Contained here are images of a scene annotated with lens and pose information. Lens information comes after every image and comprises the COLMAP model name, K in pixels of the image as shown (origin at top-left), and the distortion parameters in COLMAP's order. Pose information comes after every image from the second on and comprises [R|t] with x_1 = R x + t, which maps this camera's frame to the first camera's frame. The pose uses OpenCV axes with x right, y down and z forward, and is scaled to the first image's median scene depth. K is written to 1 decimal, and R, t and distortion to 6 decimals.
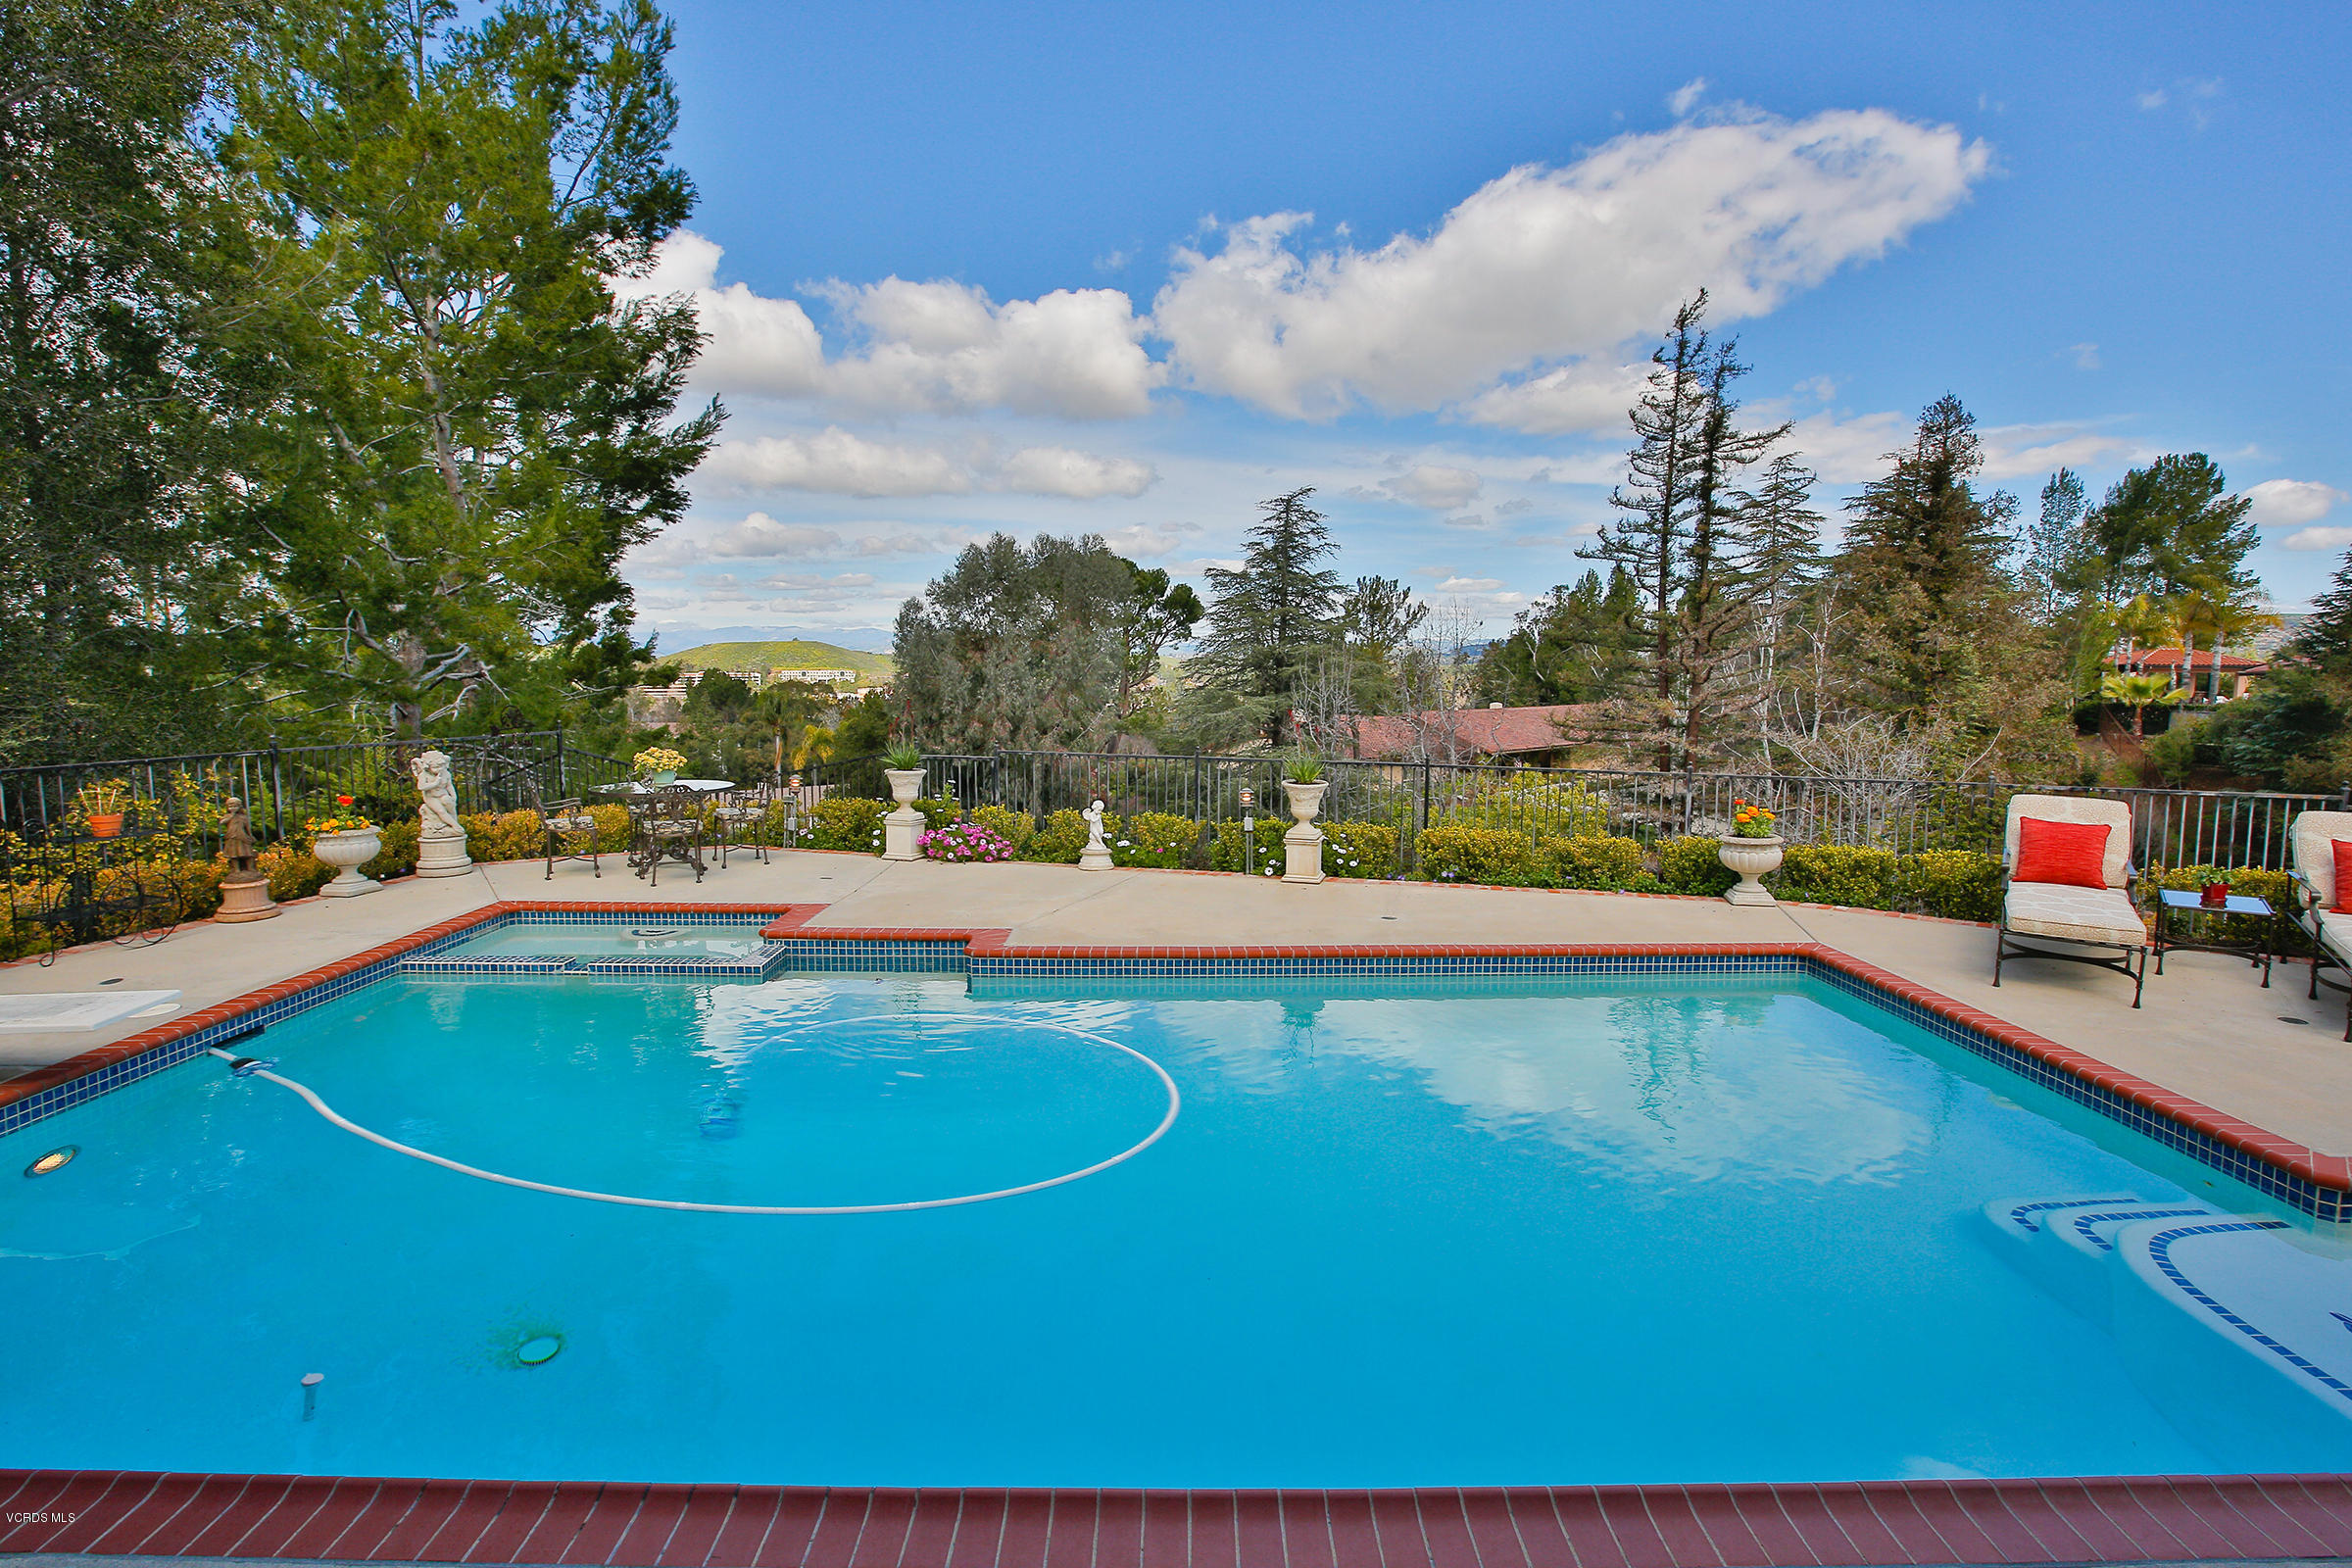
lens RADIAL K [[1135.4, 0, 1166.9], [0, 1135.4, 769.9], [0, 0, 1]] dist [-0.065009, 0.023095]
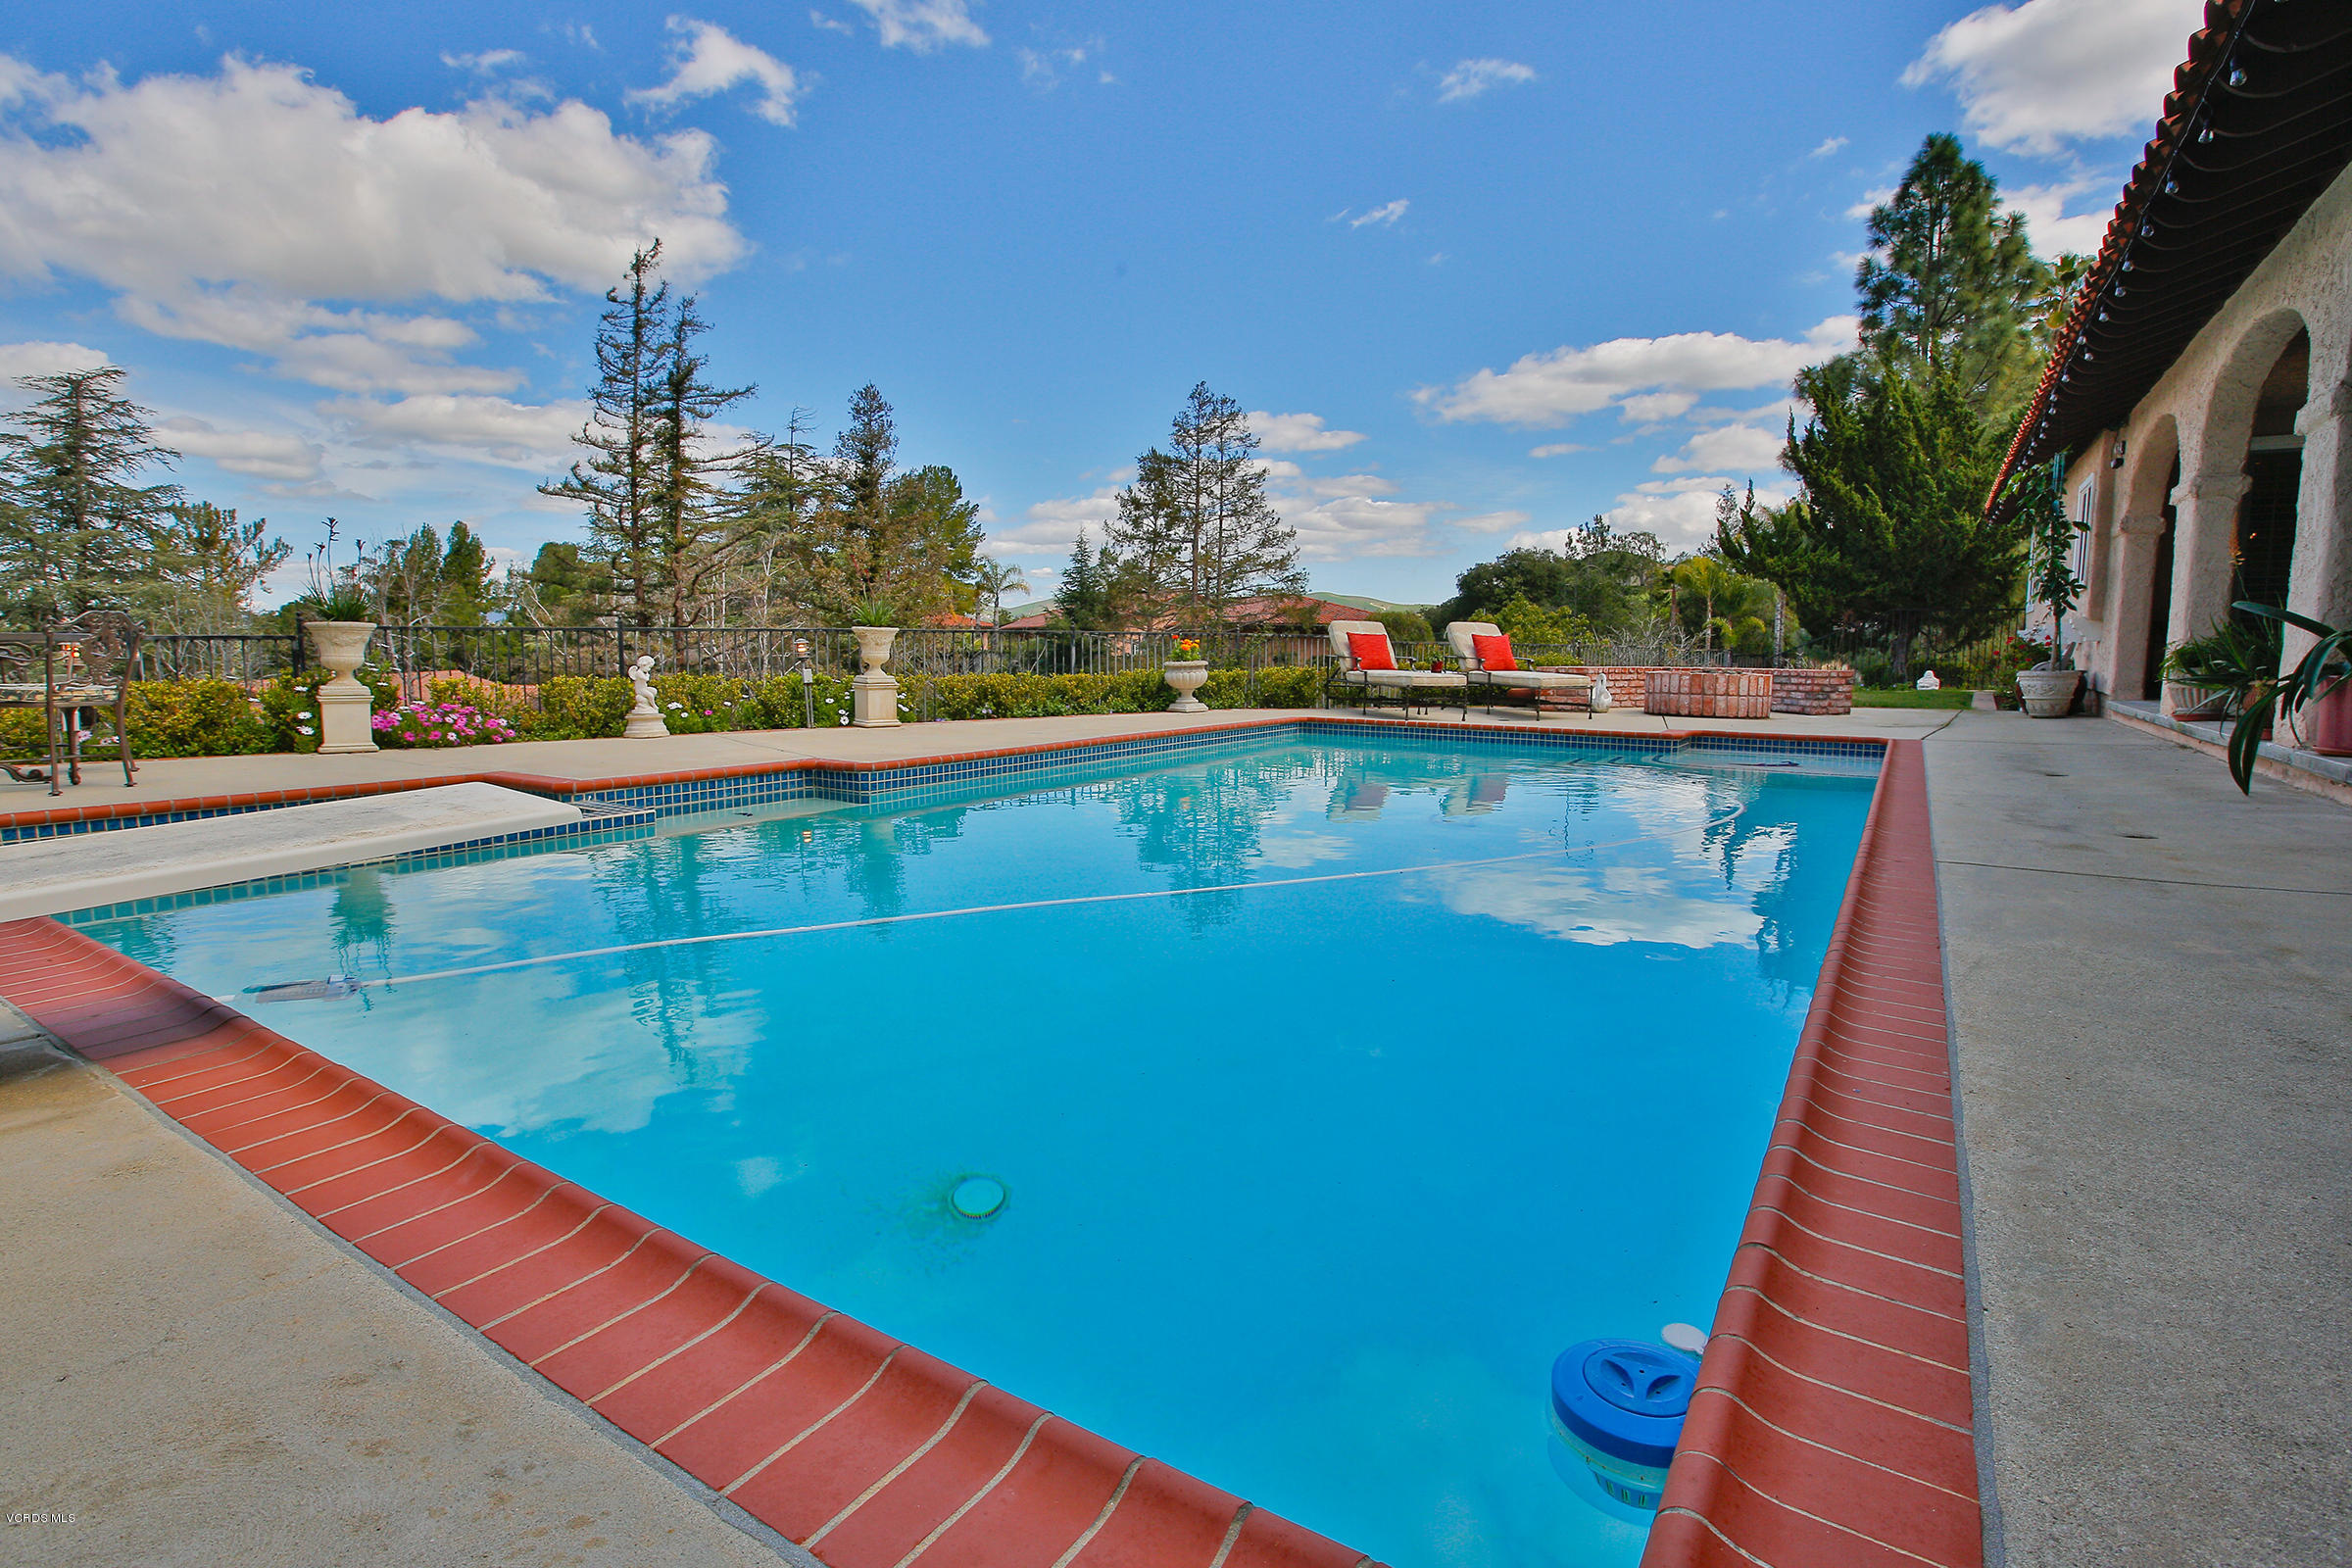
lens RADIAL K [[1135.4, 0, 1166.9], [0, 1135.4, 769.9], [0, 0, 1]] dist [-0.065009, 0.023095]
pose [[0.552682, -0.090745, 0.828437, -0.142891], [0.072430, 0.995523, 0.060726, 0.023363], [-0.830239, 0.026441, 0.556781, 0.057043]]
